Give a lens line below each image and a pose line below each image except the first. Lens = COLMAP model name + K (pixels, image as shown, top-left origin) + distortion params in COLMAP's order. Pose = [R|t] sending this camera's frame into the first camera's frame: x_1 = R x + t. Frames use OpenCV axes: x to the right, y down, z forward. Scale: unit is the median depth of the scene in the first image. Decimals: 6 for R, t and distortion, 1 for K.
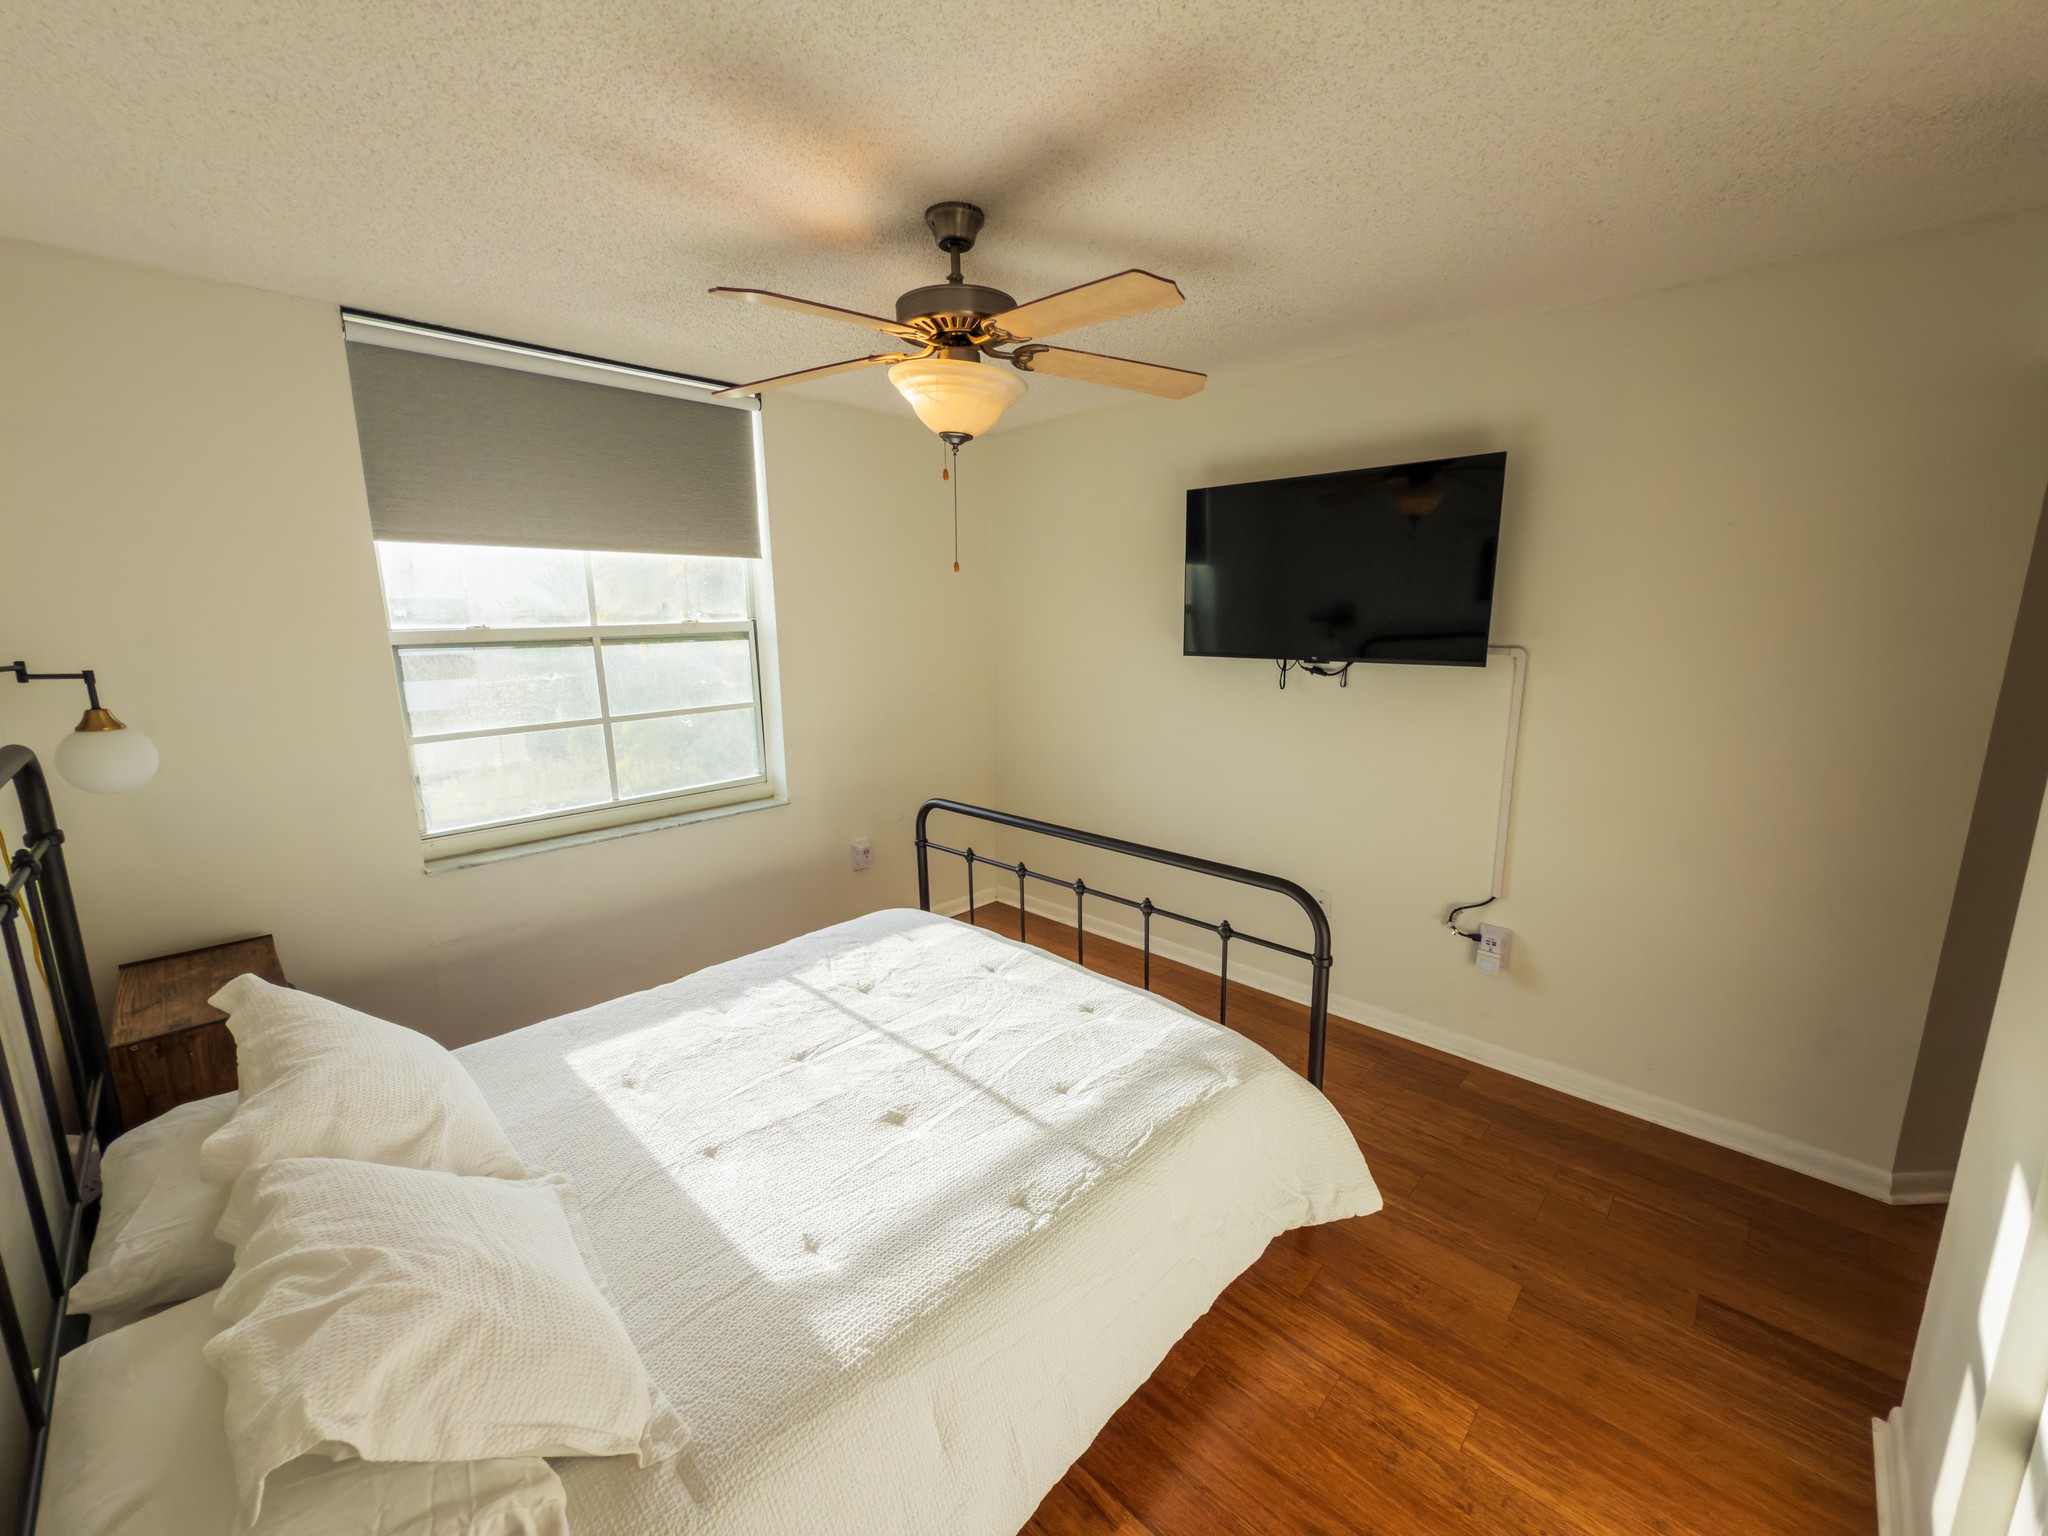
lens RADIAL K [[828.0, 0, 1042.3], [0, 828.0, 760.8], [0, 0, 1]] dist [-0.000159, 0.000037]
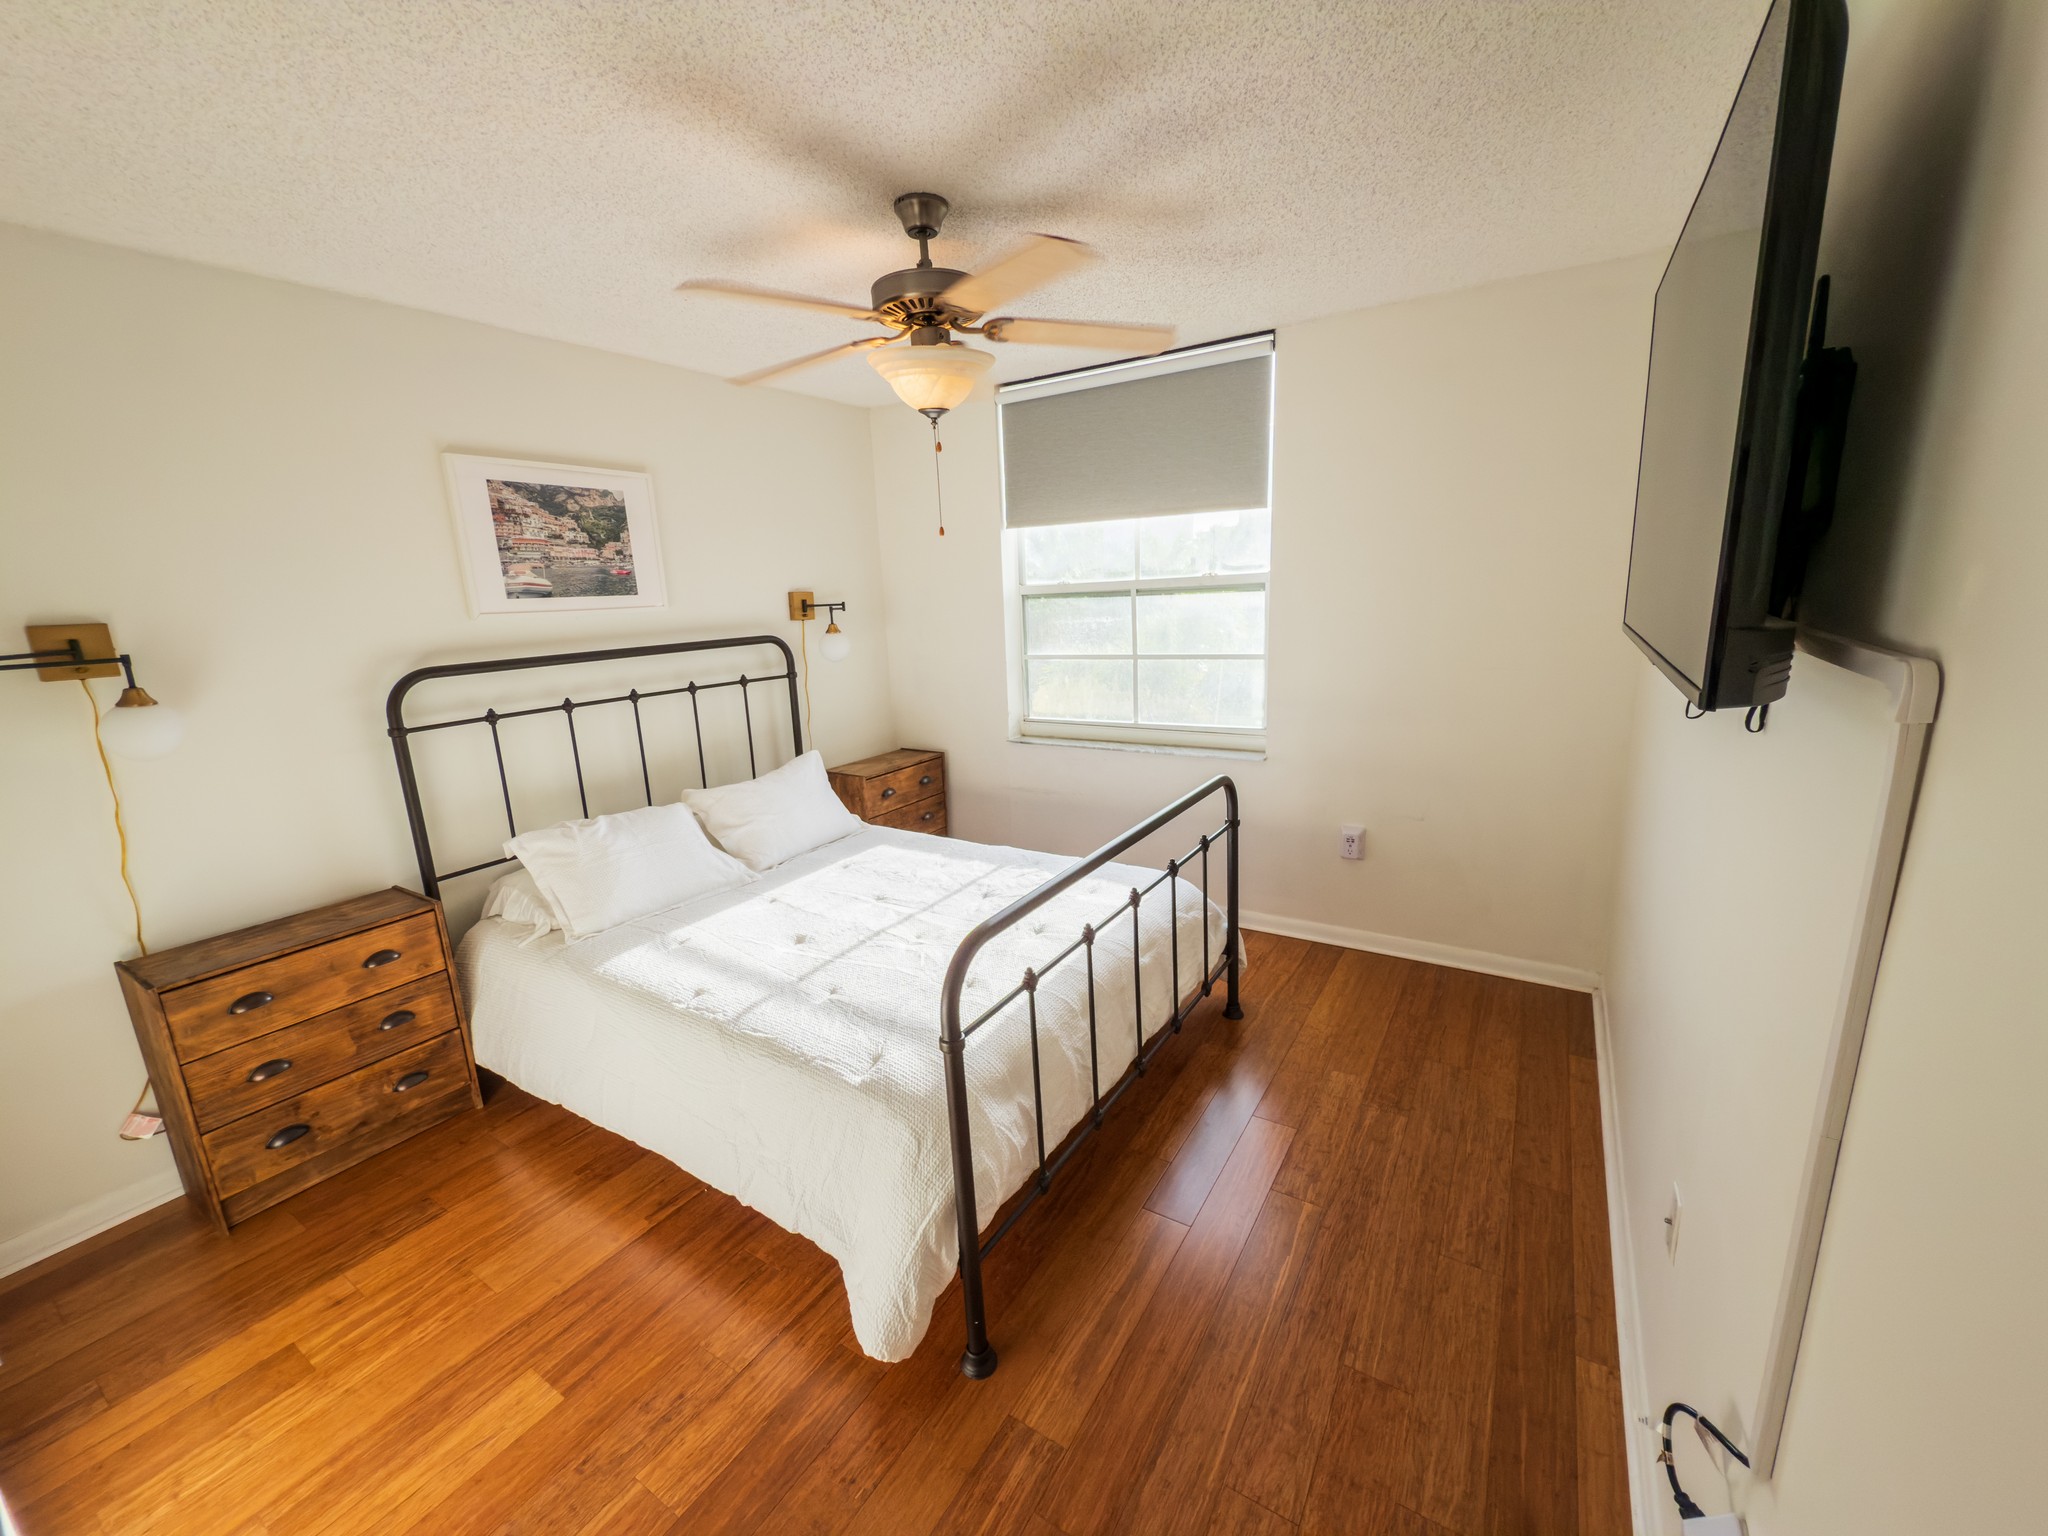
lens RADIAL K [[839.4, 0, 1024.0], [0, 839.4, 768.0], [0, 0, 1]] dist [0.000083, -0.000034]
pose [[0.179382, 0.212733, -0.960503, 1.102042], [-0.138991, 0.972027, 0.189328, -0.163543], [0.973912, 0.099539, 0.203932, 0.956490]]
